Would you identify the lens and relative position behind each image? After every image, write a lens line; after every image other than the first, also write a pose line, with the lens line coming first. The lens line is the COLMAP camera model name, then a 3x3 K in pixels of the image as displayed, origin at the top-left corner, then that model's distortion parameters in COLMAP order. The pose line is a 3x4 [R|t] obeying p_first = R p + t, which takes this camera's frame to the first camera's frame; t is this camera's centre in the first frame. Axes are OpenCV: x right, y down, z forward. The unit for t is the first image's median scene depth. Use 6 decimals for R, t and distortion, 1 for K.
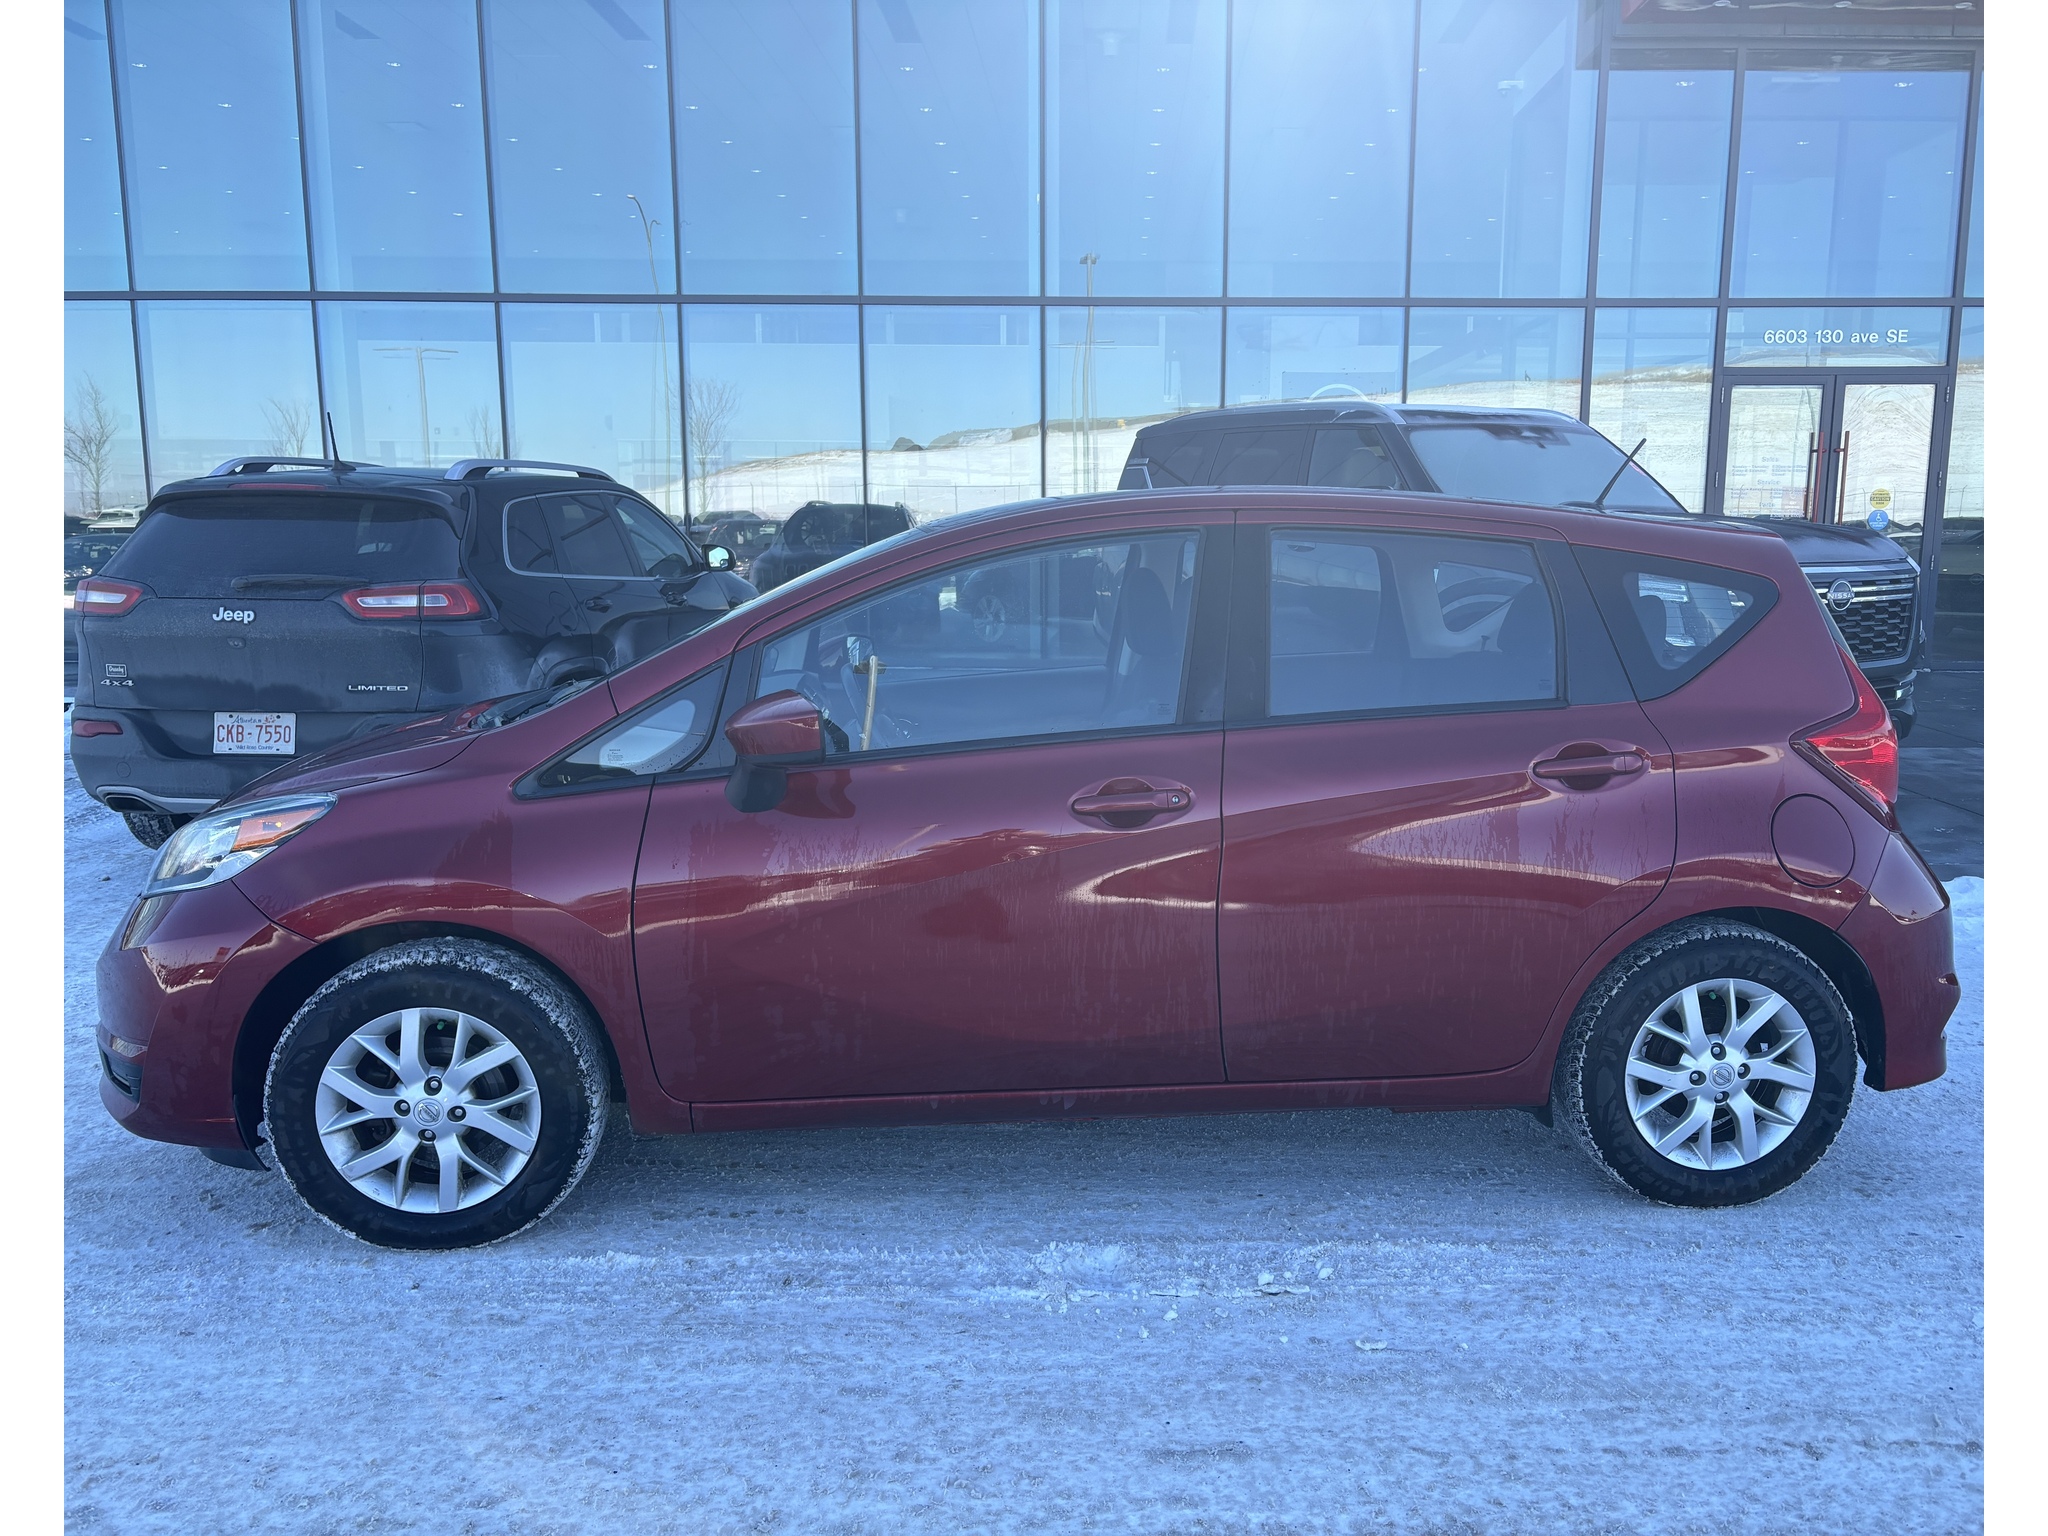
lens RADIAL K [[1562.8, 0, 1078.4], [0, 1562.8, 774.0], [0, 0, 1]] dist [0.025666, -0.030249]
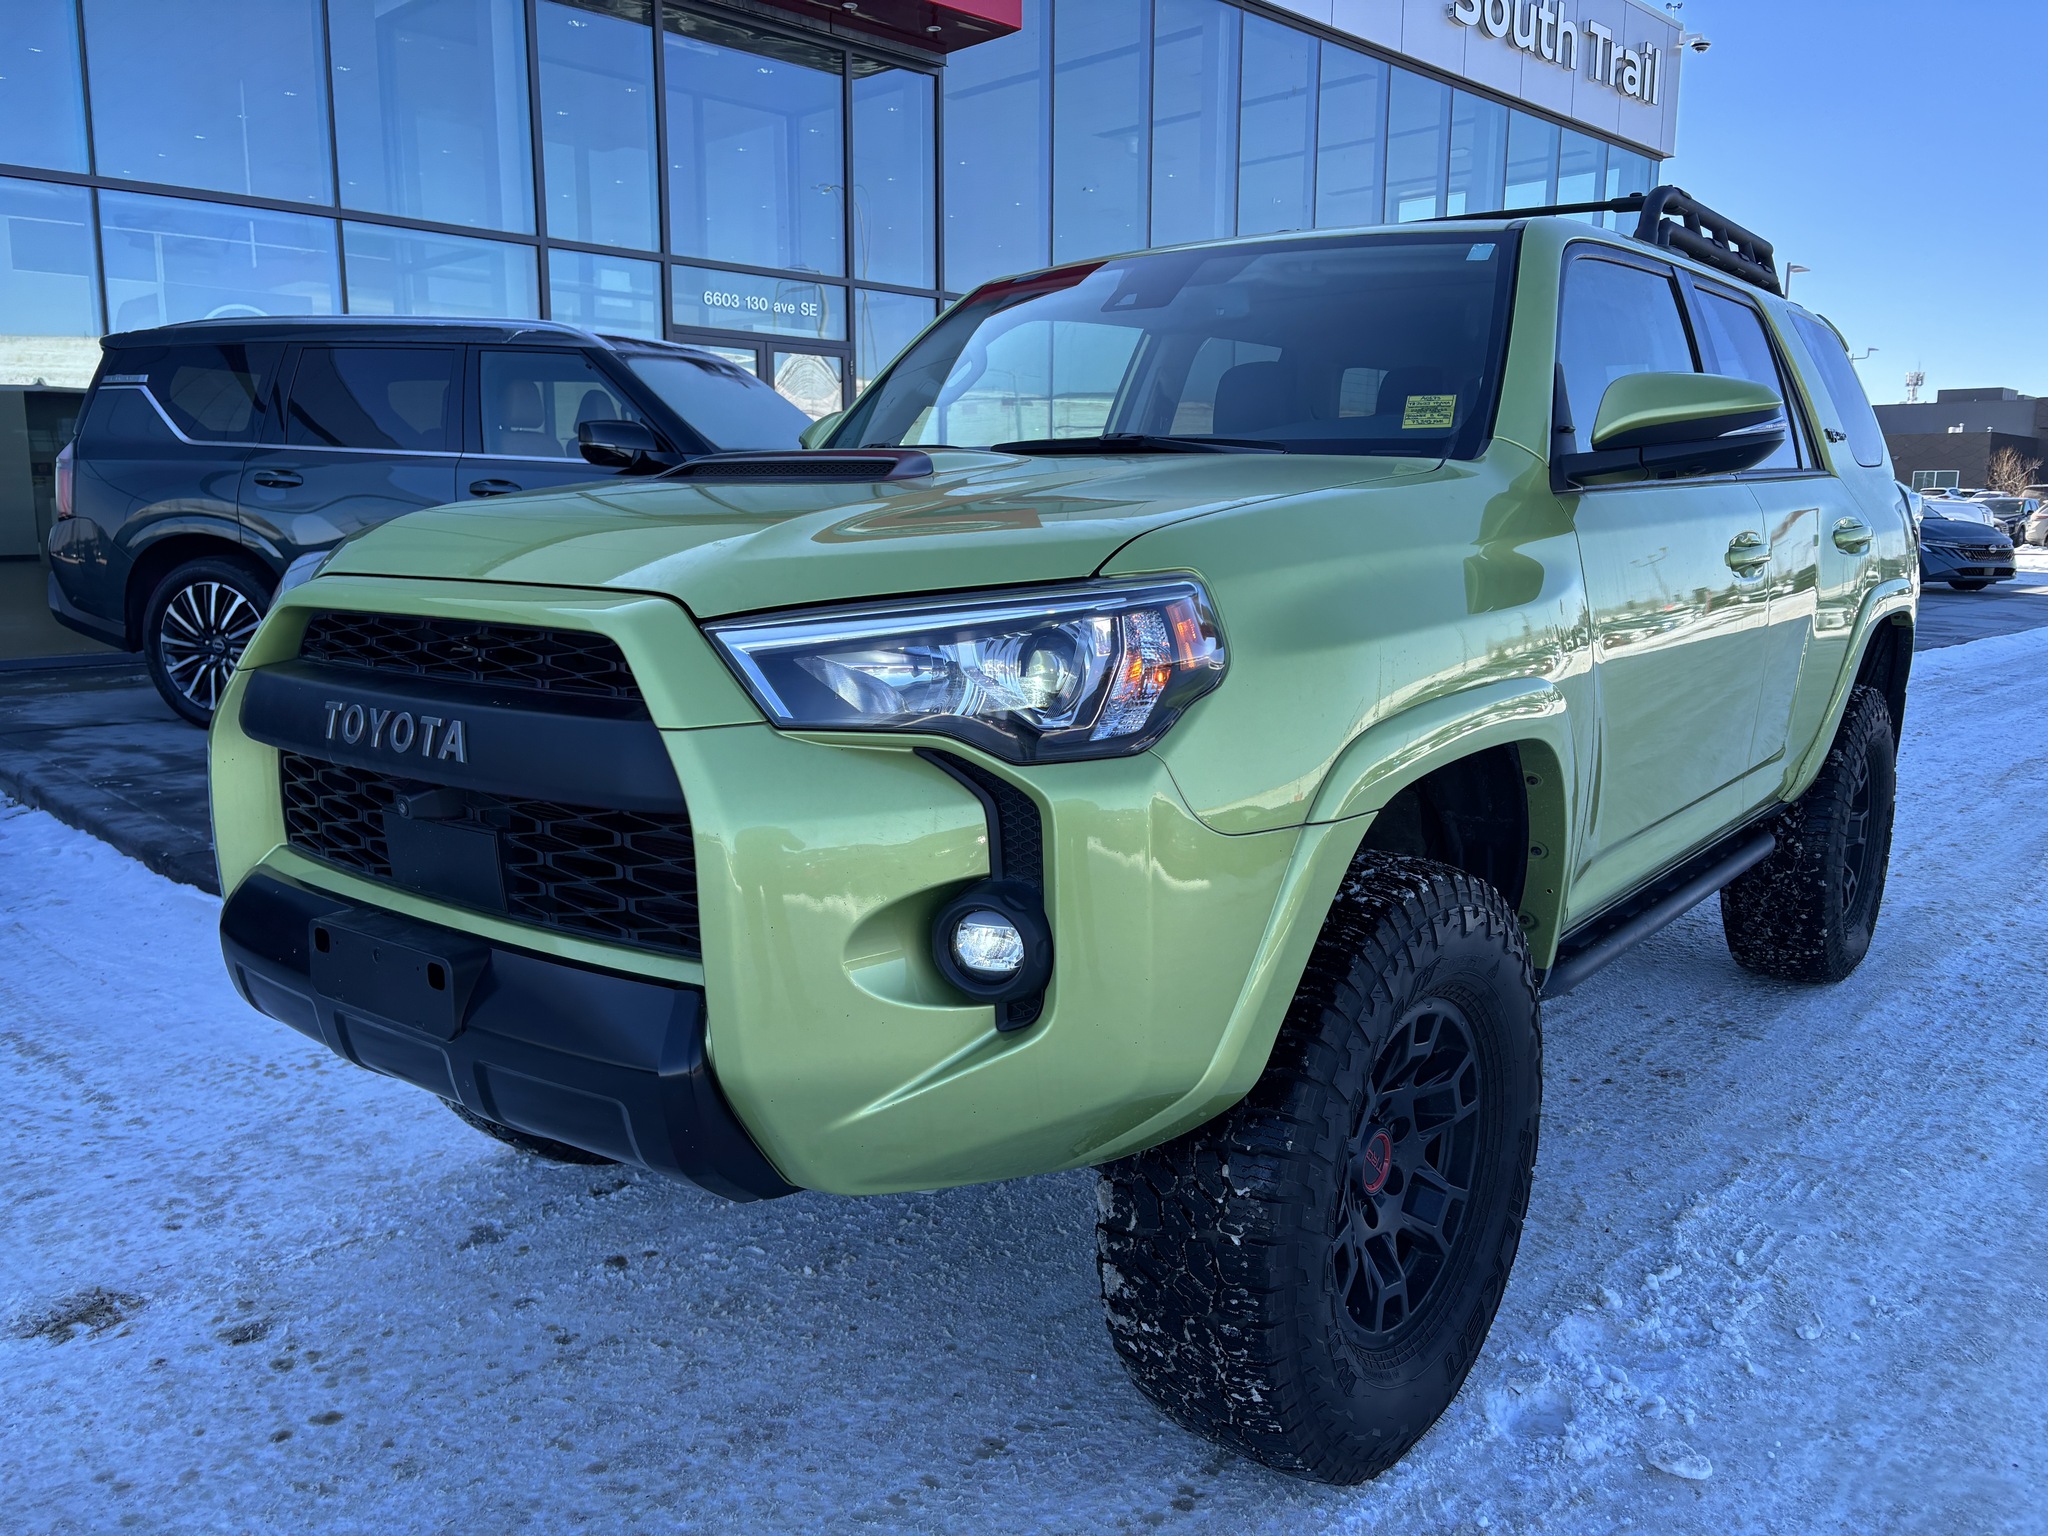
lens RADIAL K [[1562.8, 0, 1023.7], [0, 1562.8, 757.6], [0, 0, 1]] dist [0.025666, -0.030249]
pose [[0.692742, -0.112211, 0.712402, -0.344548], [0.107493, 0.992852, 0.051859, -0.025995], [-0.713130, 0.040653, 0.699853, 0.306260]]
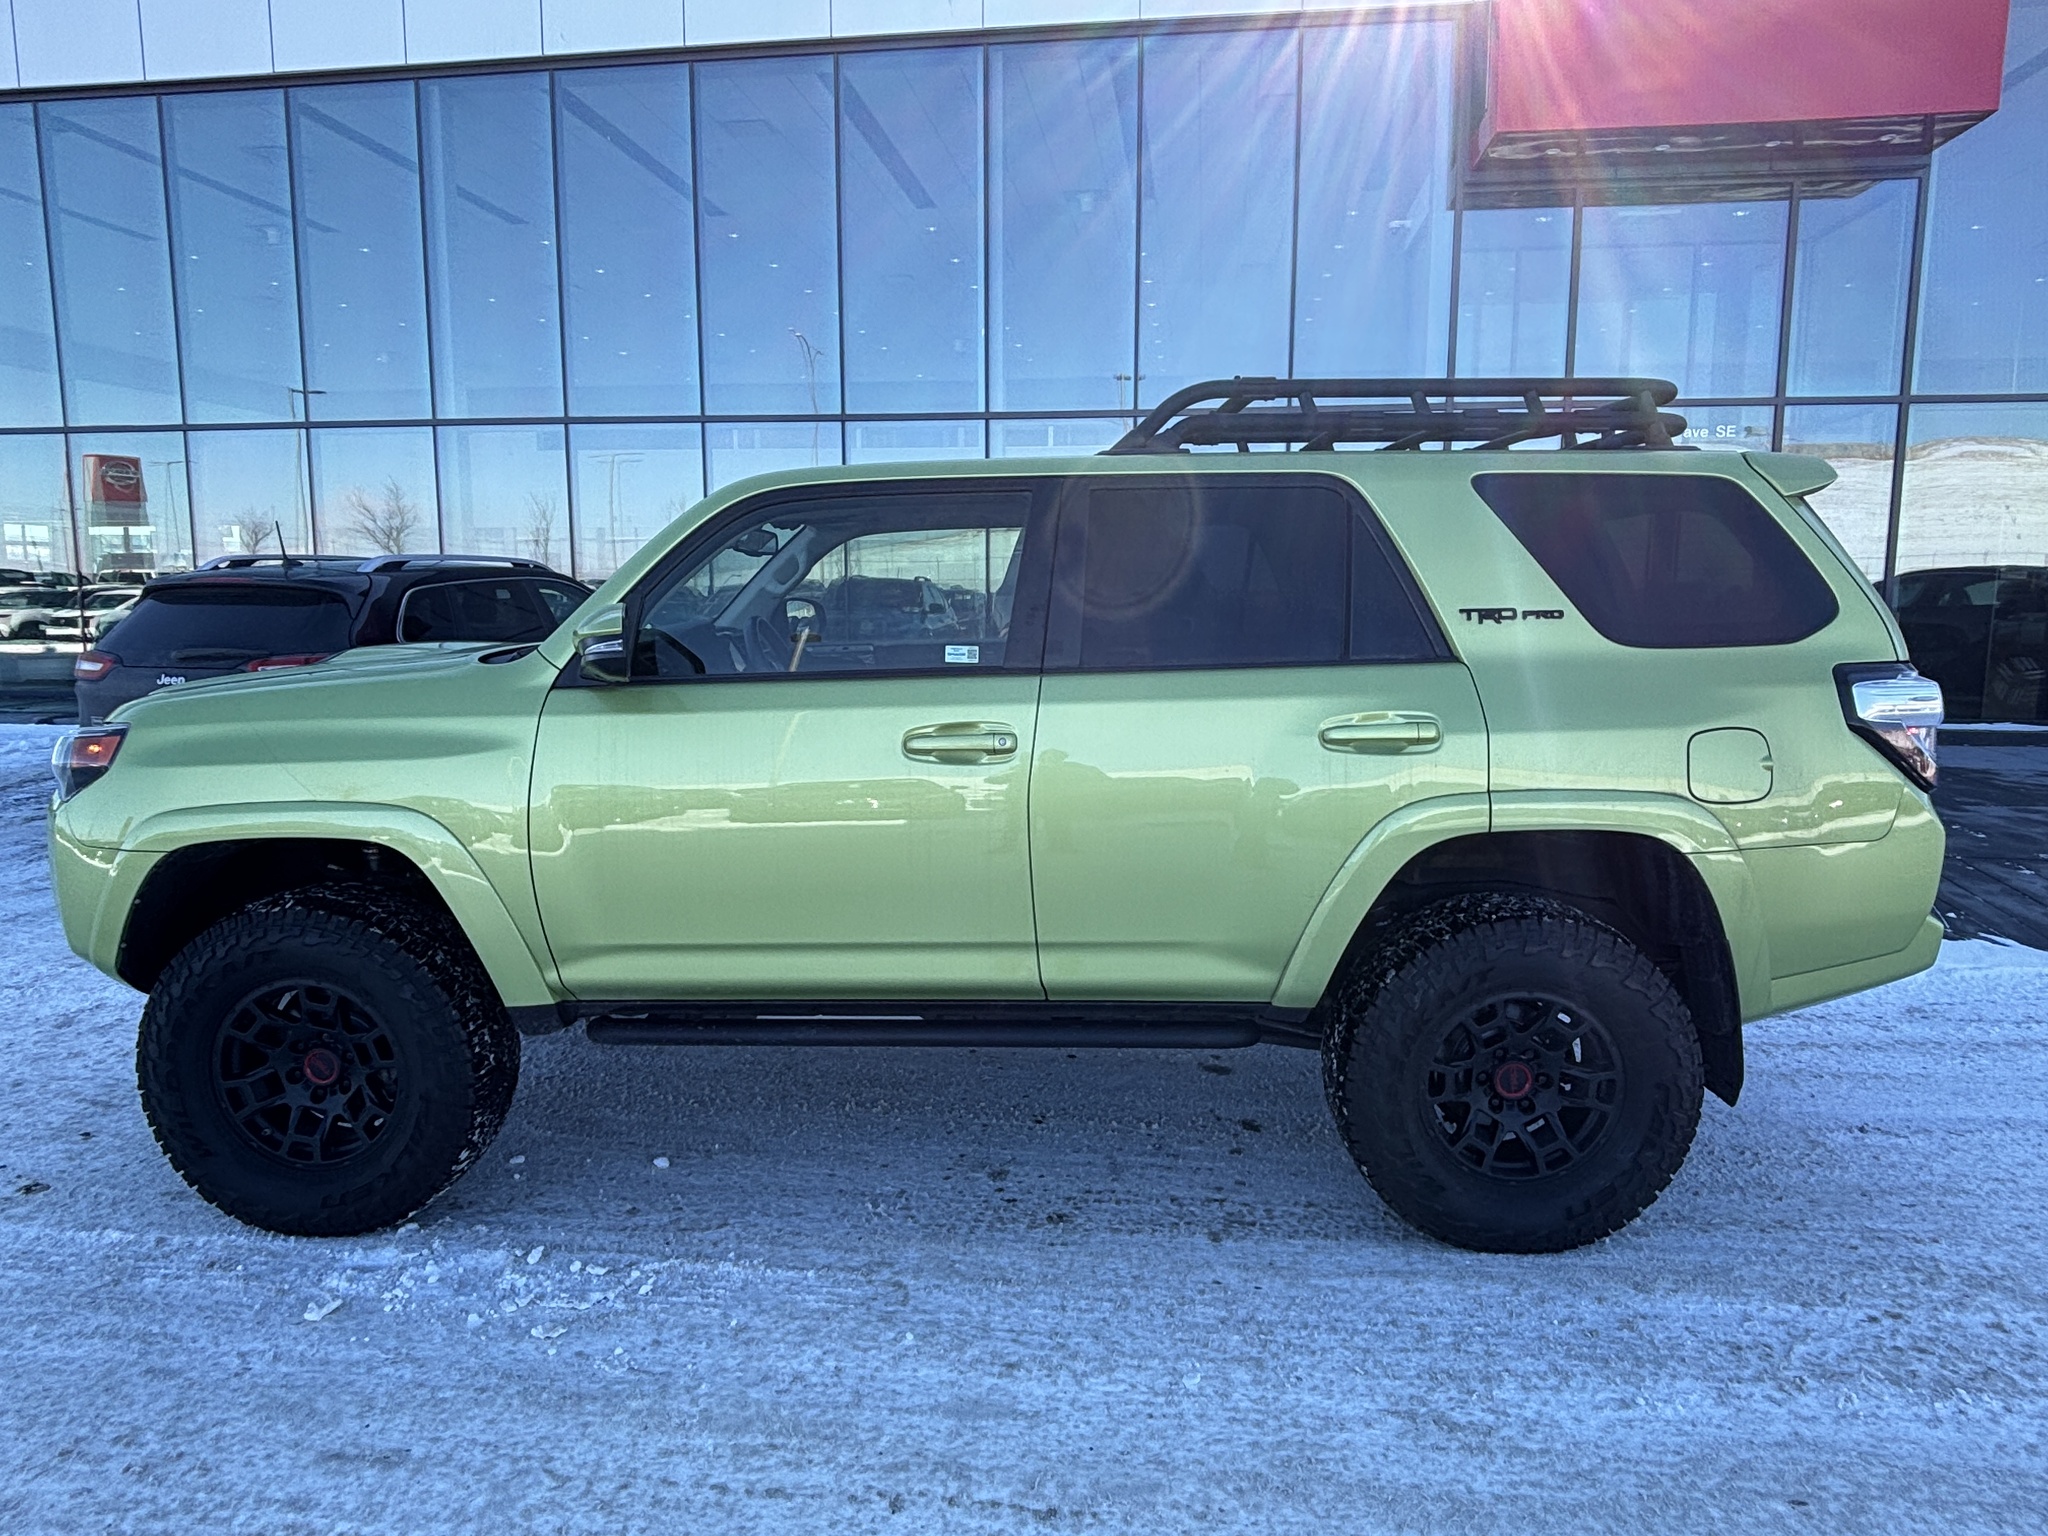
lens RADIAL K [[1264.6, 0, 1021.4], [0, 1264.6, 764.1], [0, 0, 1]] dist [0.003336, -0.010455]
pose [[0.991889, 0.015499, -0.126160, 0.252317], [-0.017835, 0.999689, -0.017409, -0.024020], [0.125851, 0.019518, 0.991857, 0.054894]]
